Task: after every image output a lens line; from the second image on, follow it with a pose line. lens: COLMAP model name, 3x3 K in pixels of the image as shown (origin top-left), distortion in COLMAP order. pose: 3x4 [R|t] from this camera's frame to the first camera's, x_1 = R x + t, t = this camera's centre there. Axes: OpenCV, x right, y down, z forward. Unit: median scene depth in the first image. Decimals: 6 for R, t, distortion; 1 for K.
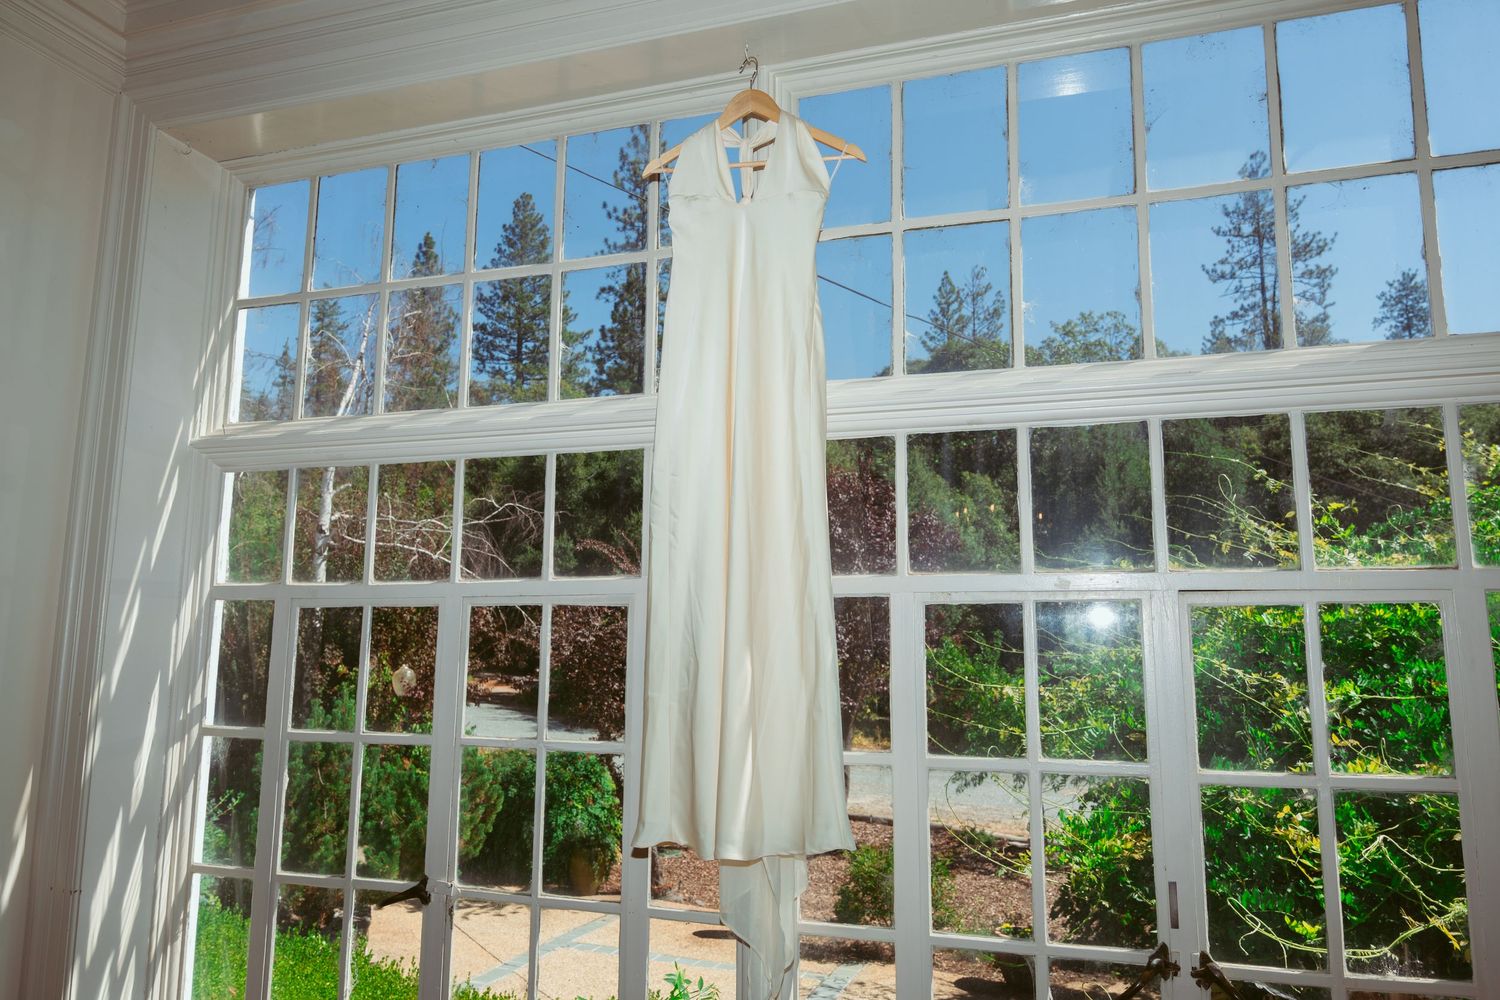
lens RADIAL K [[1016.9, 0, 751.6], [0, 1016.9, 490.0], [0, 0, 1]] dist [0.005684, -0.028311]
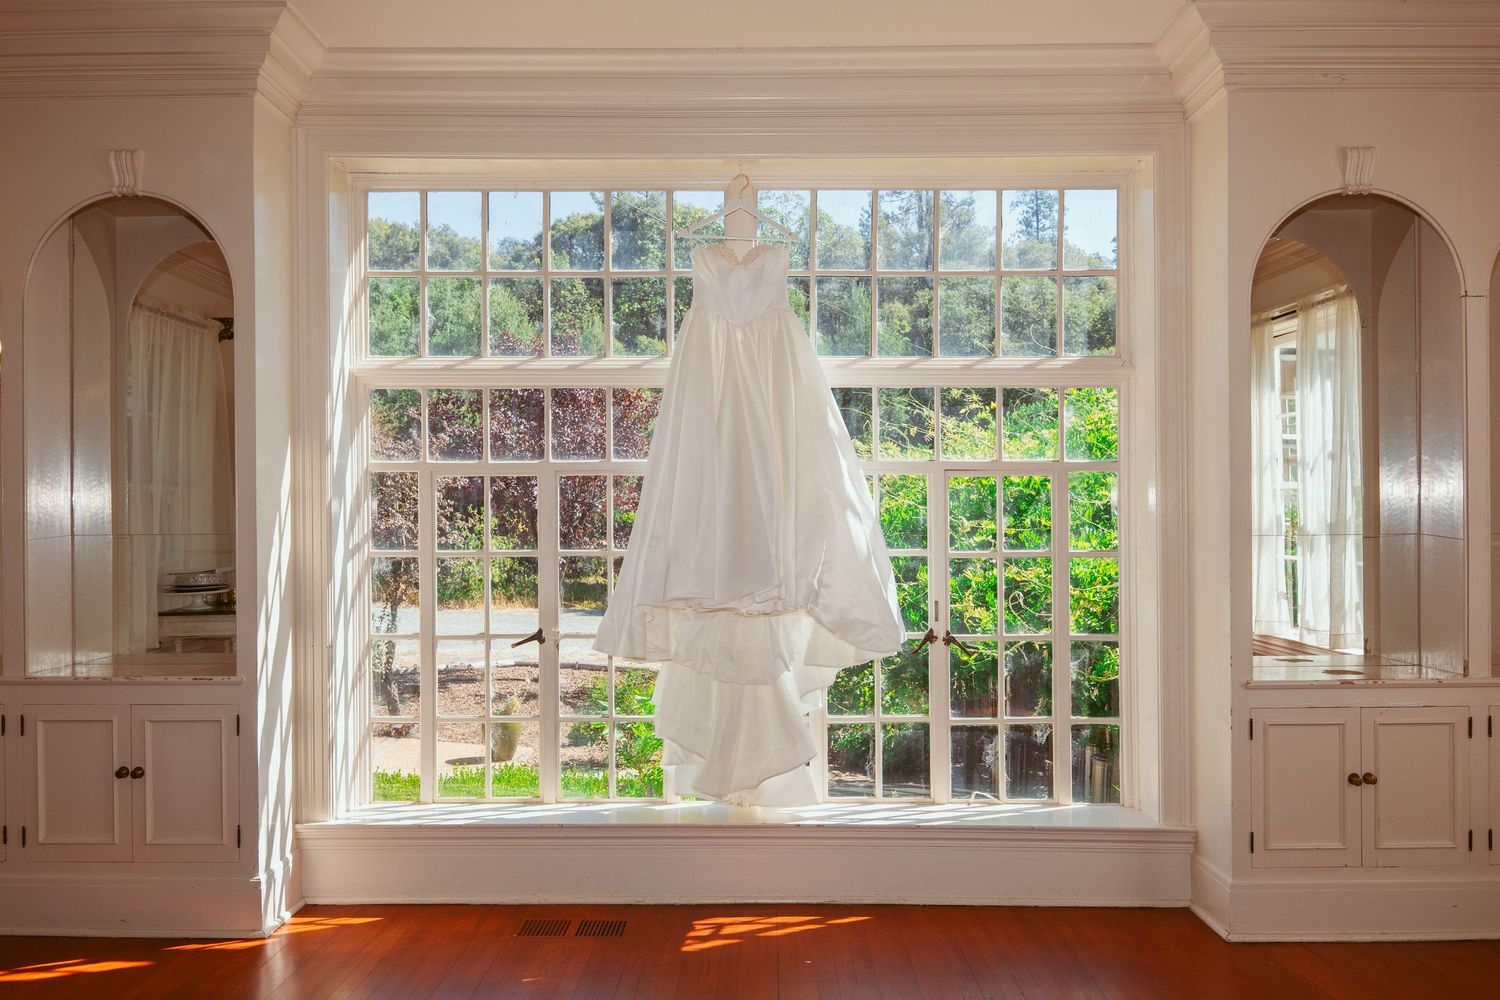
lens RADIAL K [[1016.9, 0, 751.6], [0, 1016.9, 490.0], [0, 0, 1]] dist [0.005684, -0.028311]
pose [[0.951547, -0.004788, 0.307466, -0.518589], [-0.035975, 0.991279, 0.126771, -0.093633], [-0.305392, -0.131690, 0.943077, -0.745254]]
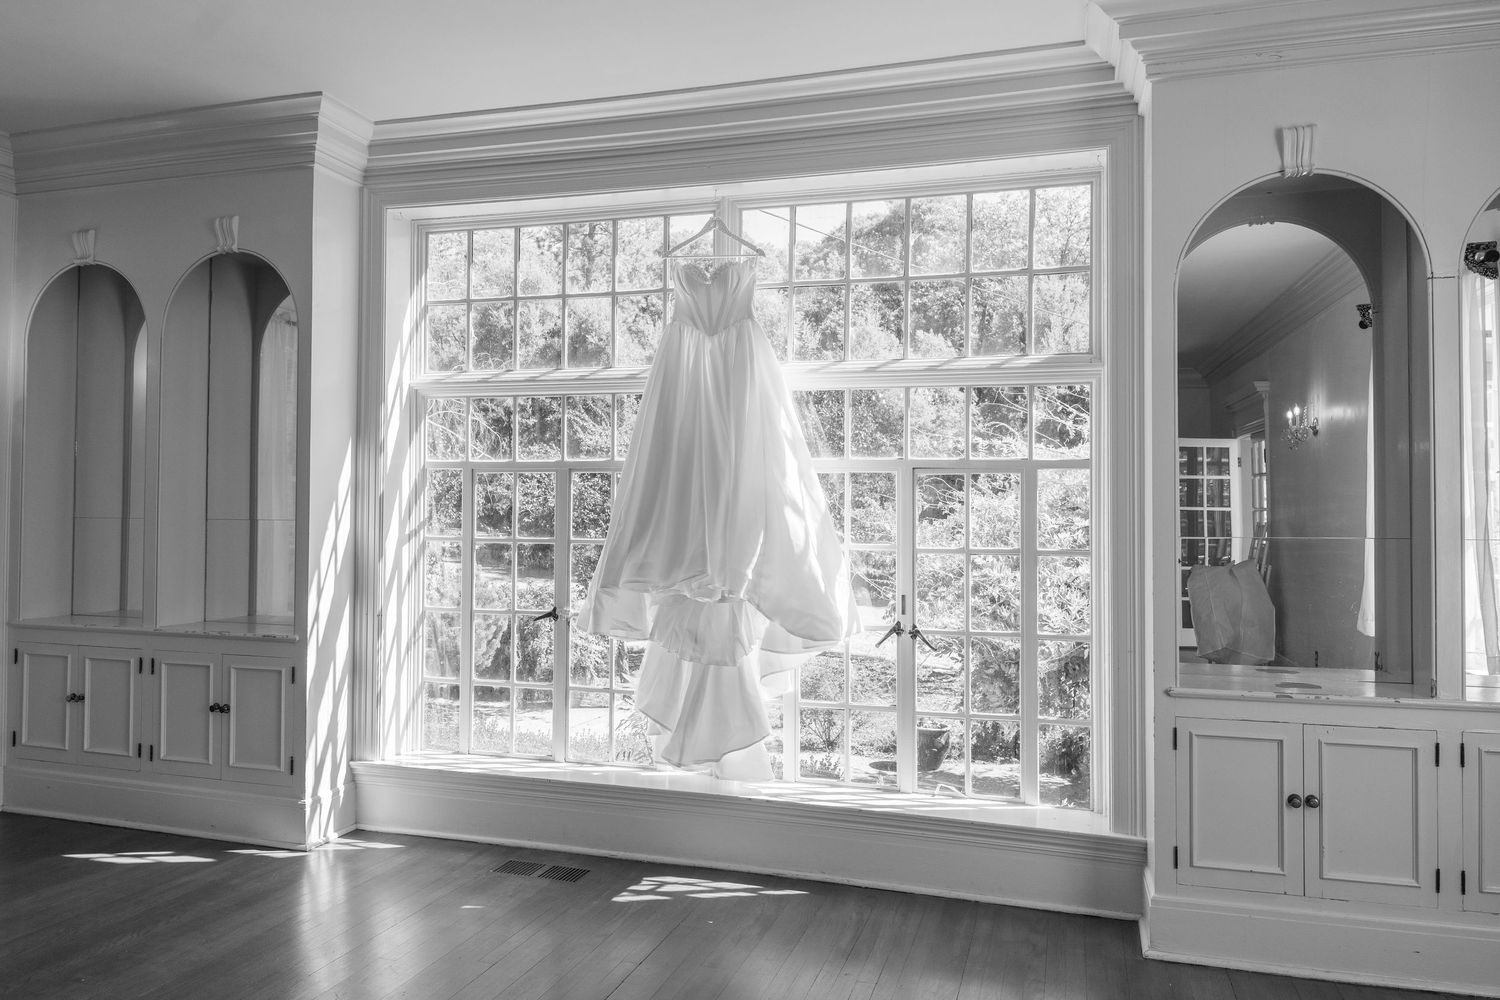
lens RADIAL K [[990.6, 0, 751.0], [0, 990.6, 459.6], [0, 0, 1]] dist [0.000153, -0.020009]
pose [[0.999049, 0.000735, 0.043587, -0.017132], [-0.005547, 0.993871, 0.110404, -0.125207], [-0.043238, -0.110541, 0.992931, -0.927906]]
